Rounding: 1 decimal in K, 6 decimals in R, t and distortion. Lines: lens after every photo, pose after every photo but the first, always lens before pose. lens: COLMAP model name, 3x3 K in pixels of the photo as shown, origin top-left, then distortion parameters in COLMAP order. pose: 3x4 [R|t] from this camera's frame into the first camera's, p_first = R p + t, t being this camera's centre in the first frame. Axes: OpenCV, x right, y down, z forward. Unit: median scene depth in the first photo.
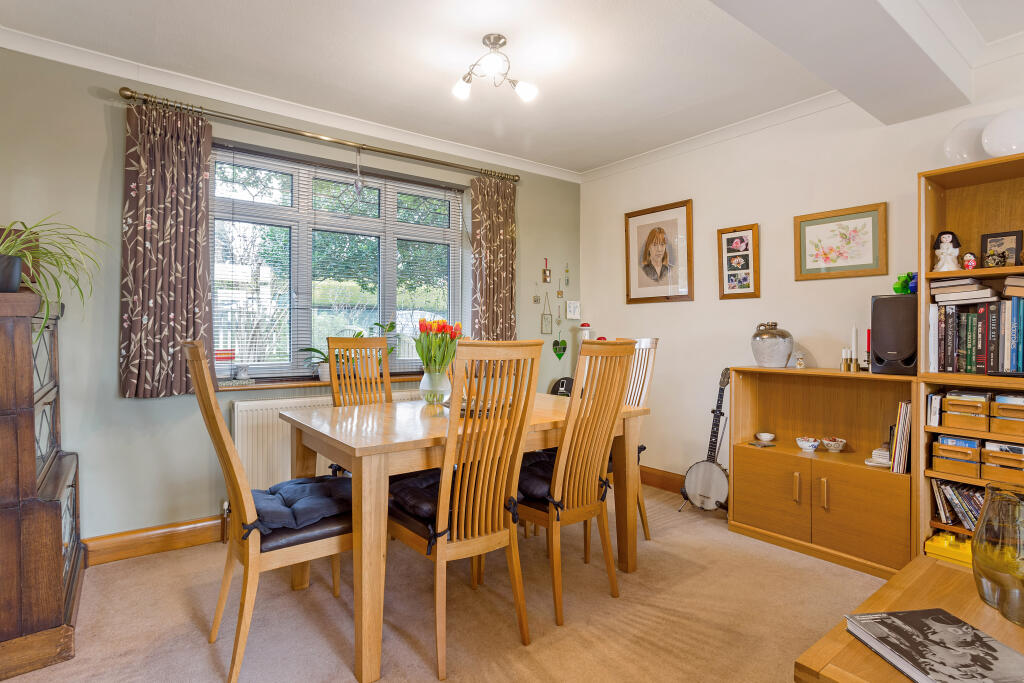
lens RADIAL K [[533.4, 0, 511.8], [0, 533.4, 325.0], [0, 0, 1]] dist [-0.056048, 0.033847]
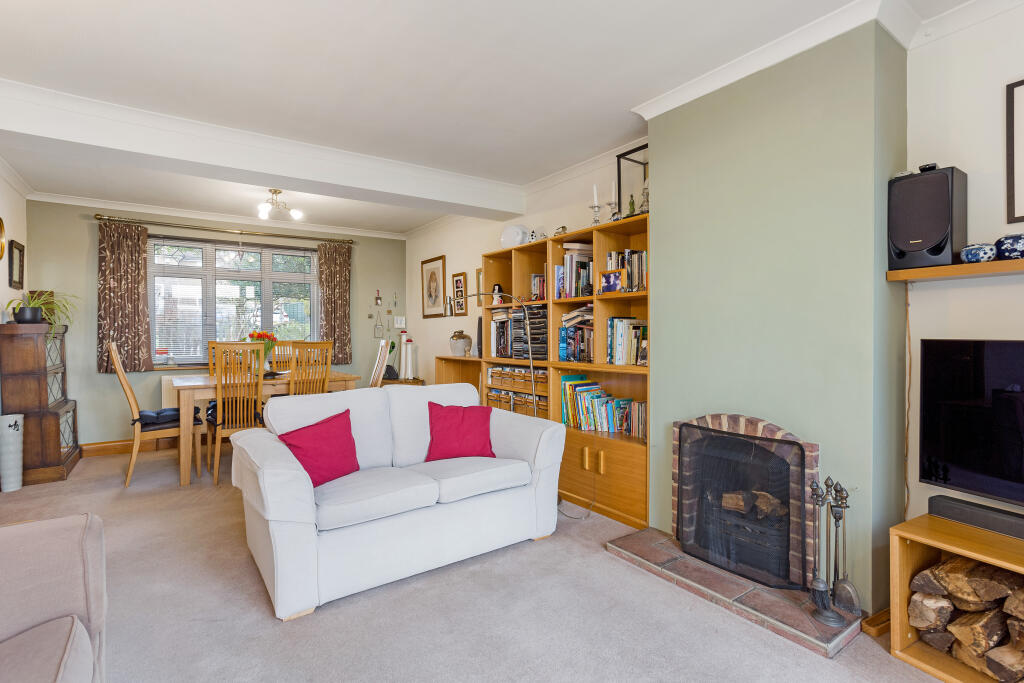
lens RADIAL K [[505.6, 0, 515.3], [0, 505.6, 333.0], [0, 0, 1]] dist [-0.053331, 0.038878]
pose [[0.999252, -0.009277, -0.037539, 0.839103], [0.009675, 0.999899, 0.010443, -0.013928], [0.037438, -0.010799, 0.999241, -0.759779]]
